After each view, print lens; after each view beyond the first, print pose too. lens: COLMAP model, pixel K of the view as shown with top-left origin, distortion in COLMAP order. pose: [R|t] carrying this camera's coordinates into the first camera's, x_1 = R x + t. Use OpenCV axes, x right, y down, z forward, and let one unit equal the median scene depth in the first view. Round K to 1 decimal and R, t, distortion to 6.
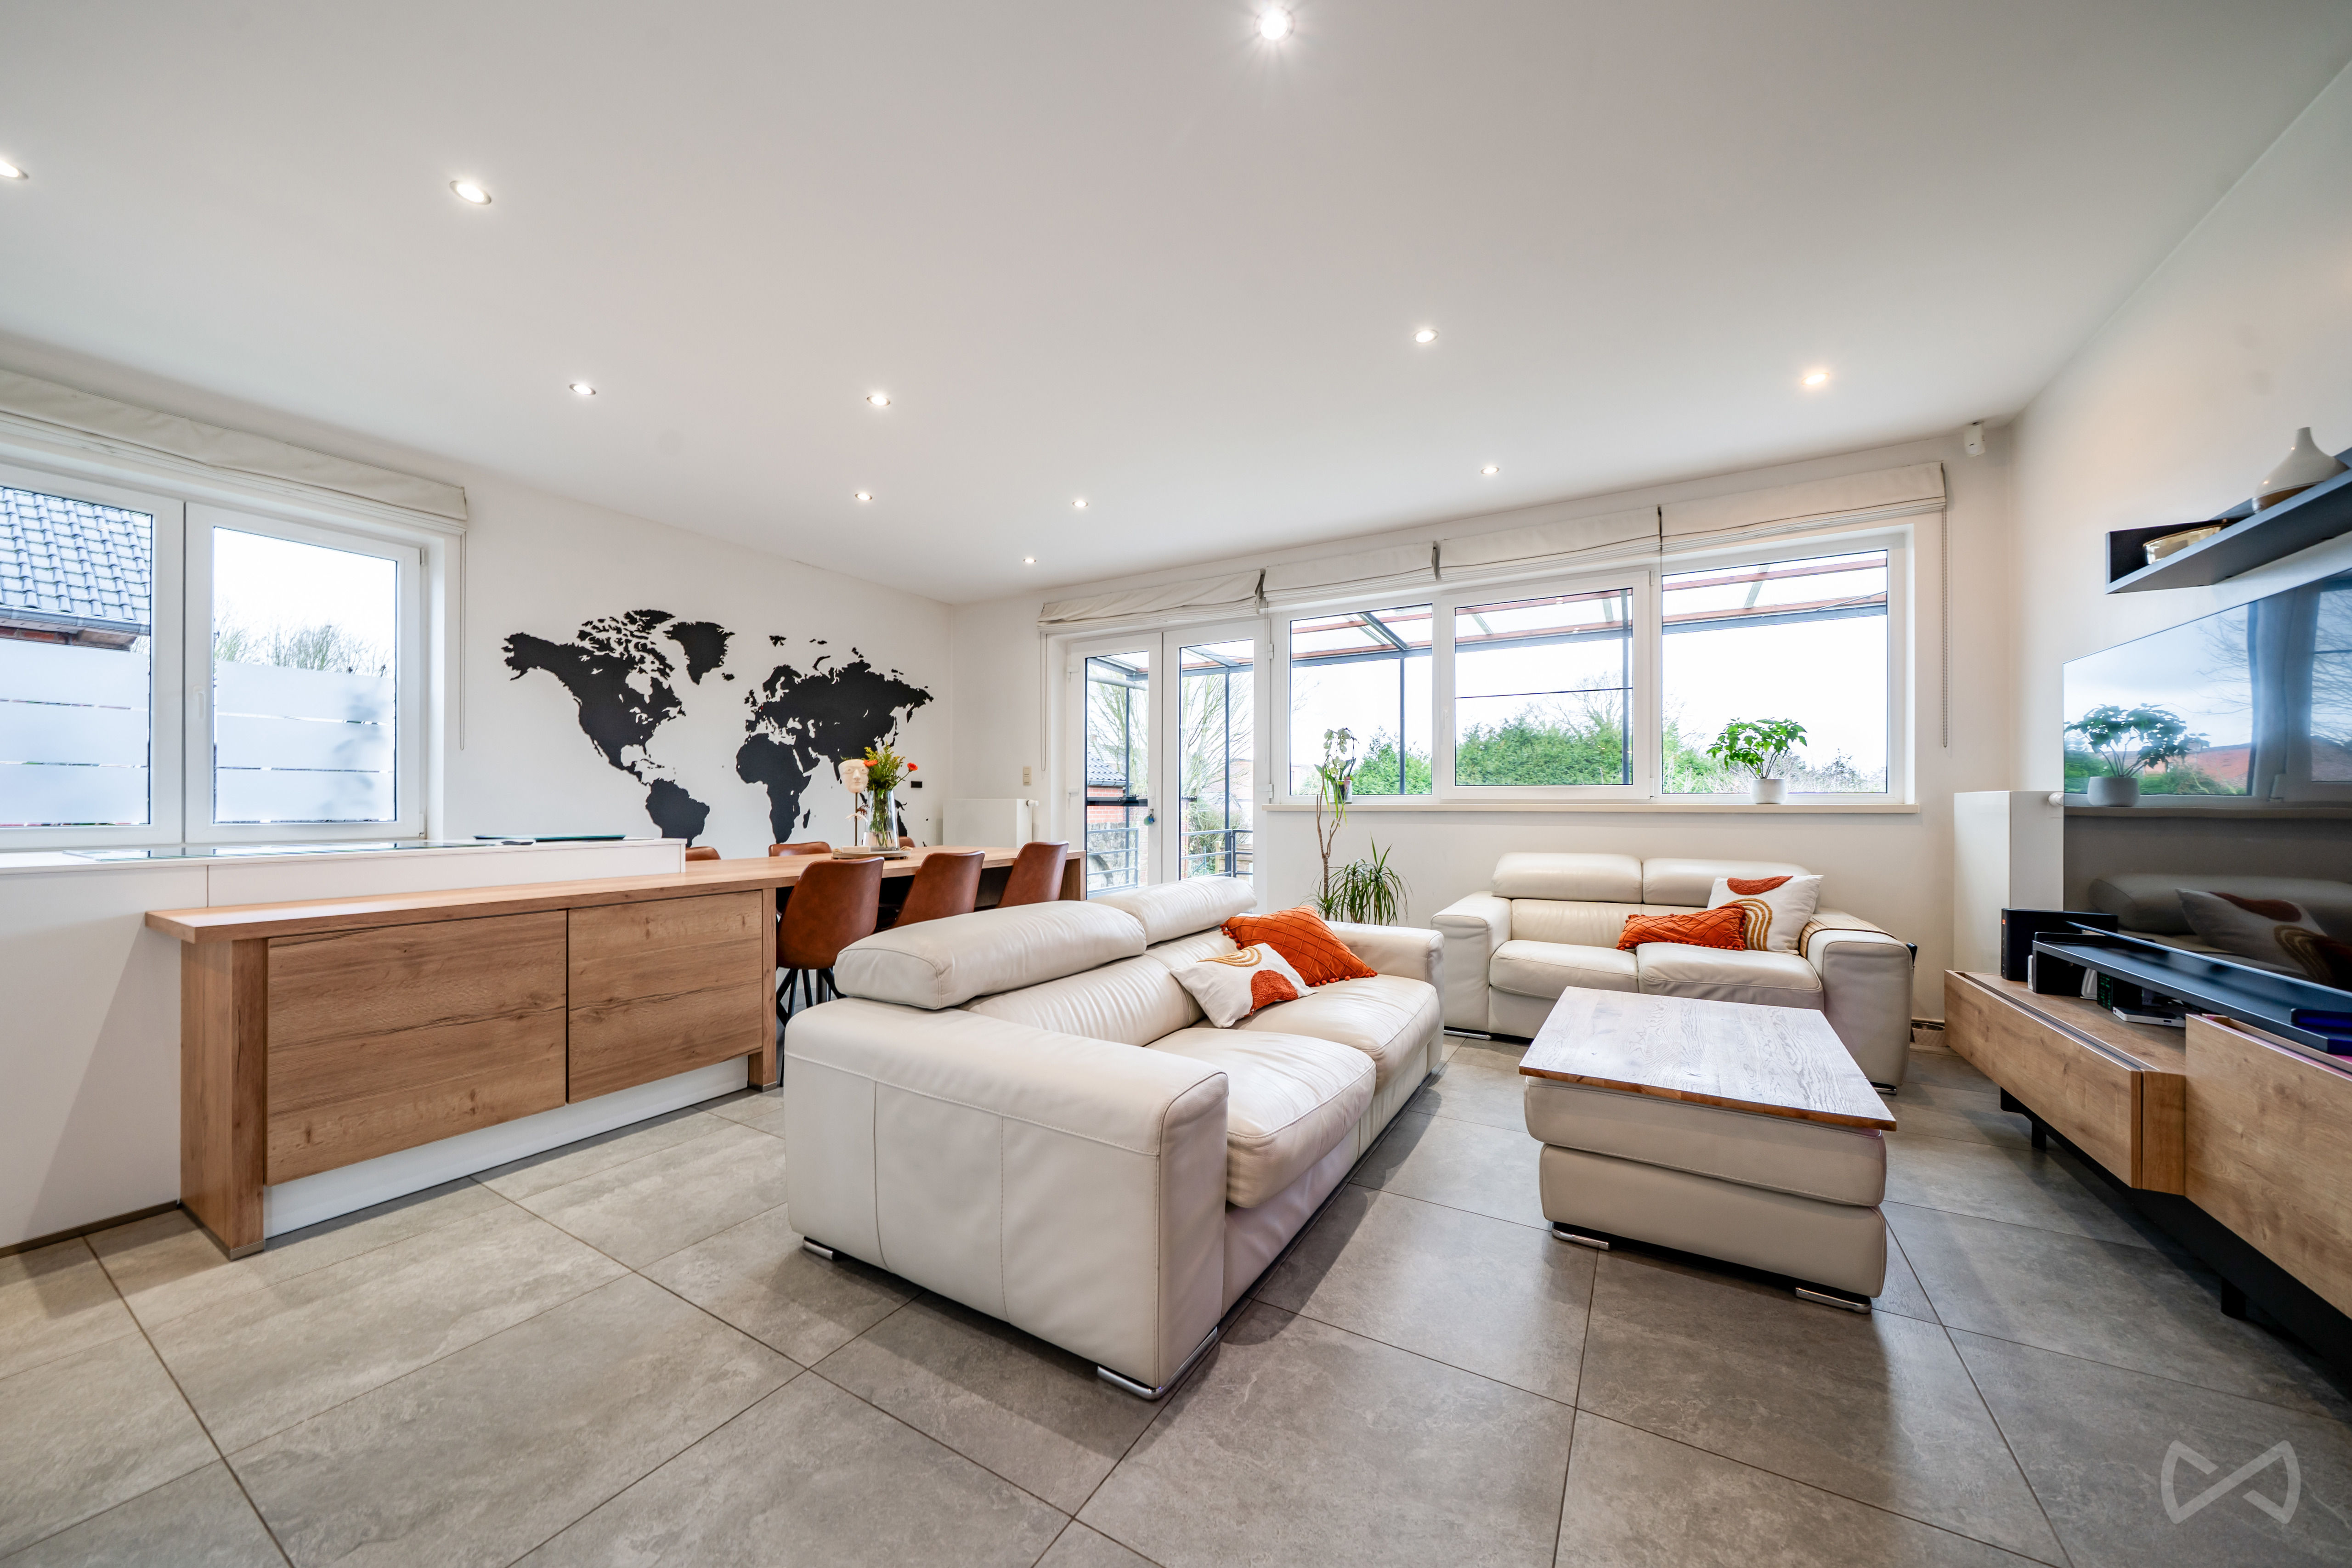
lens RADIAL K [[809.8, 0, 1168.4], [0, 809.8, 797.3], [0, 0, 1]] dist [-0.006251, -0.000324]
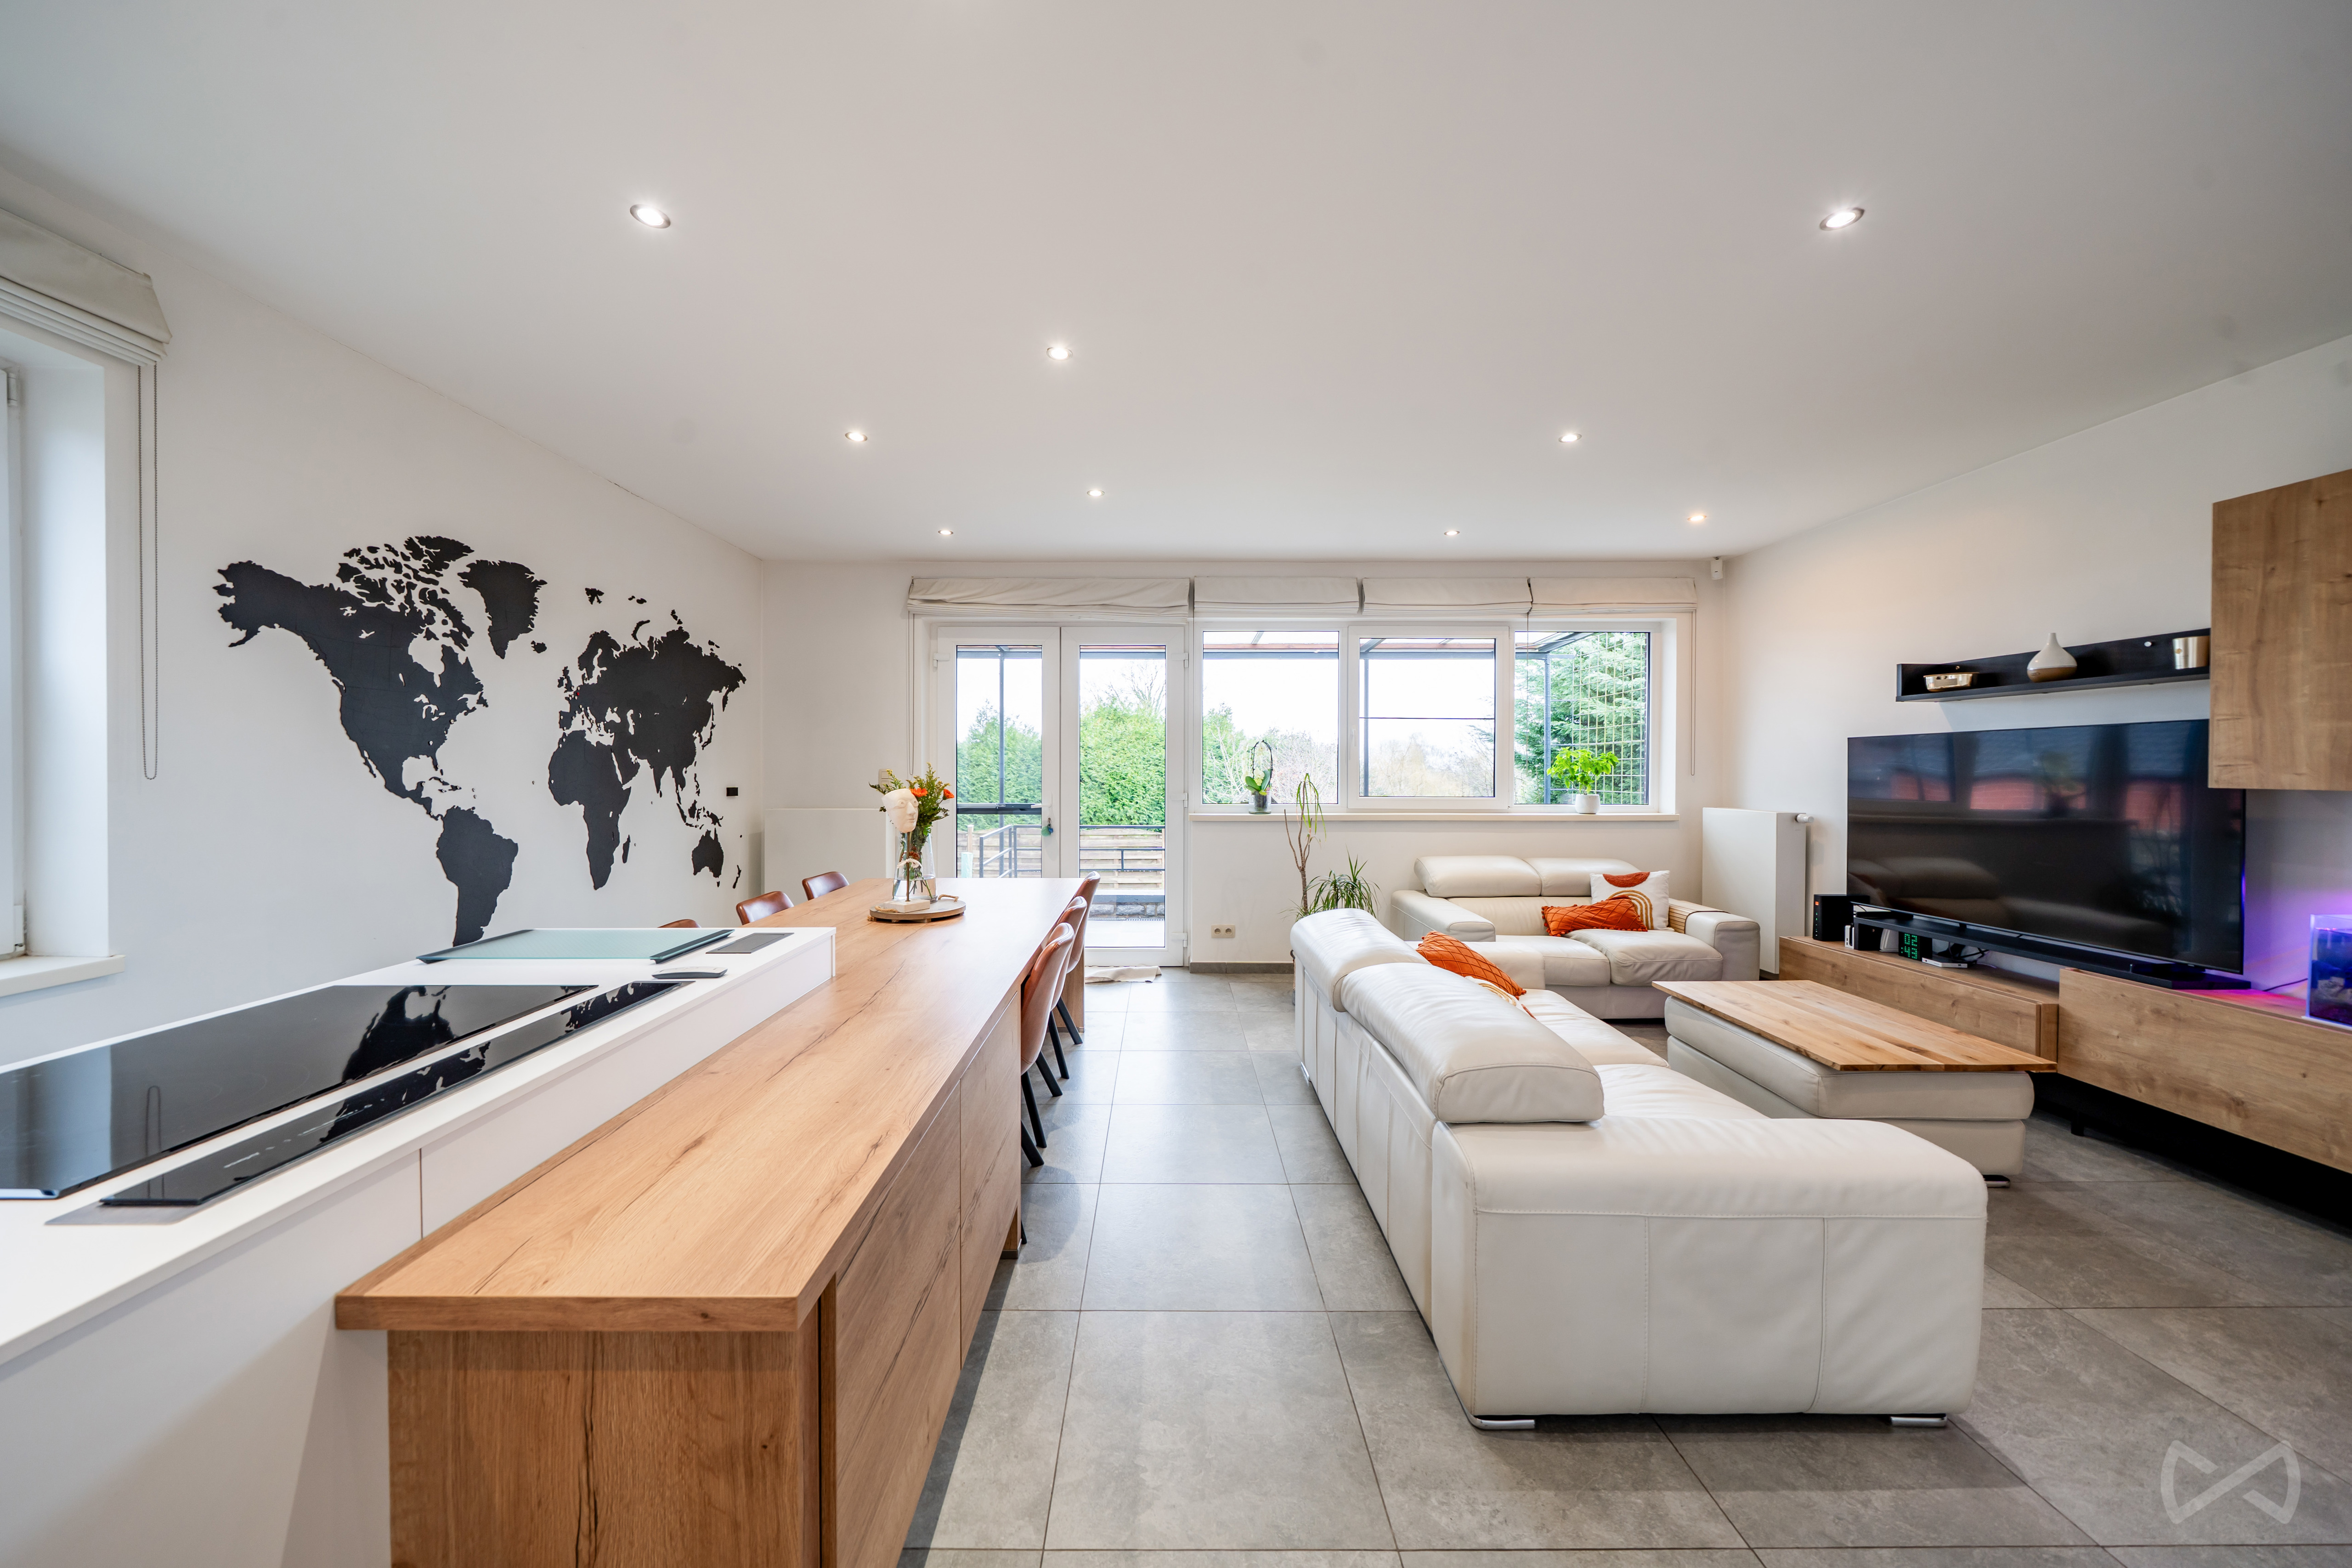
lens RADIAL K [[809.8, 0, 1157.2], [0, 809.8, 773.0], [0, 0, 1]] dist [-0.006251, -0.000324]
pose [[0.861939, -0.000930, 0.507012, -0.494781], [-0.005478, 0.999923, 0.011147, -0.062161], [-0.506983, -0.012386, 0.861867, 0.185540]]
